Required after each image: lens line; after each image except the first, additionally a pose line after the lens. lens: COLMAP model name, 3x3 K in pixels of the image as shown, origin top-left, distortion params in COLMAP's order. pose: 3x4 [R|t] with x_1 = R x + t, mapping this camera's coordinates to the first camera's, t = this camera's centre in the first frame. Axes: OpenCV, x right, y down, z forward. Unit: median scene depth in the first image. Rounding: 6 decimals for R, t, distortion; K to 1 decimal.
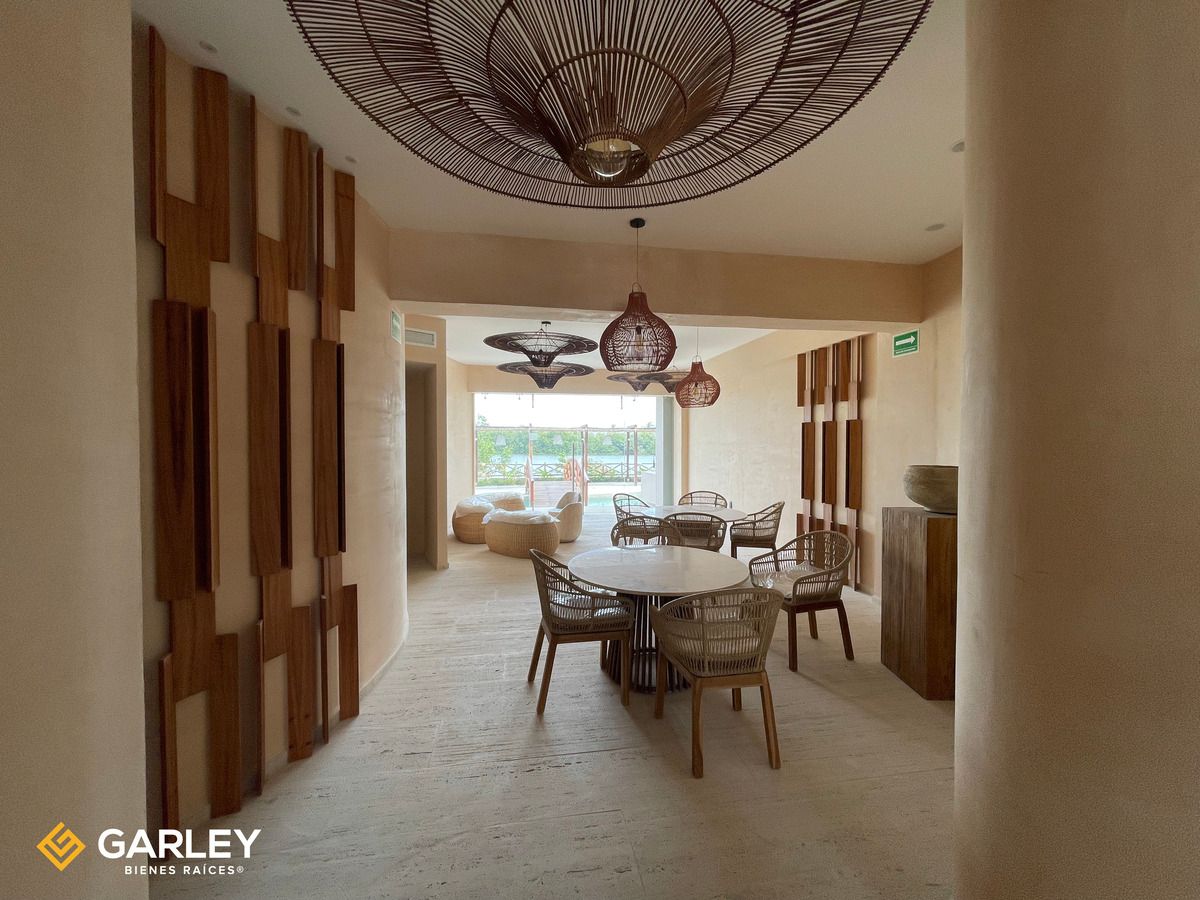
lens RADIAL K [[481.3, 0, 602.1], [0, 481.3, 449.9], [0, 0, 1]] dist [0.000019, 0.000090]
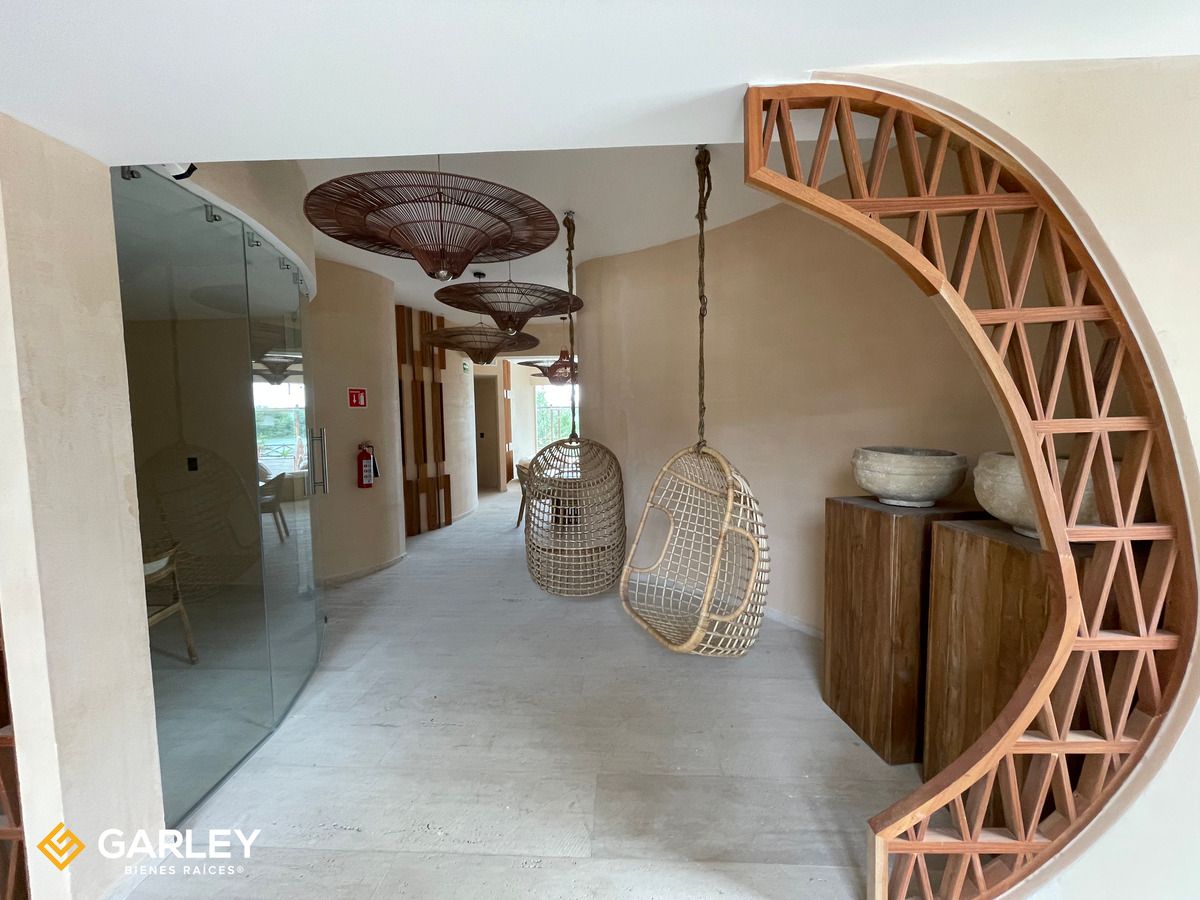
lens RADIAL K [[481.3, 0, 602.1], [0, 481.3, 449.9], [0, 0, 1]] dist [0.000019, 0.000090]
pose [[0.976830, -0.003543, -0.213989, 0.901083], [0.014179, 0.998738, 0.048188, 0.035303], [0.213548, -0.050106, 0.975647, -1.433559]]
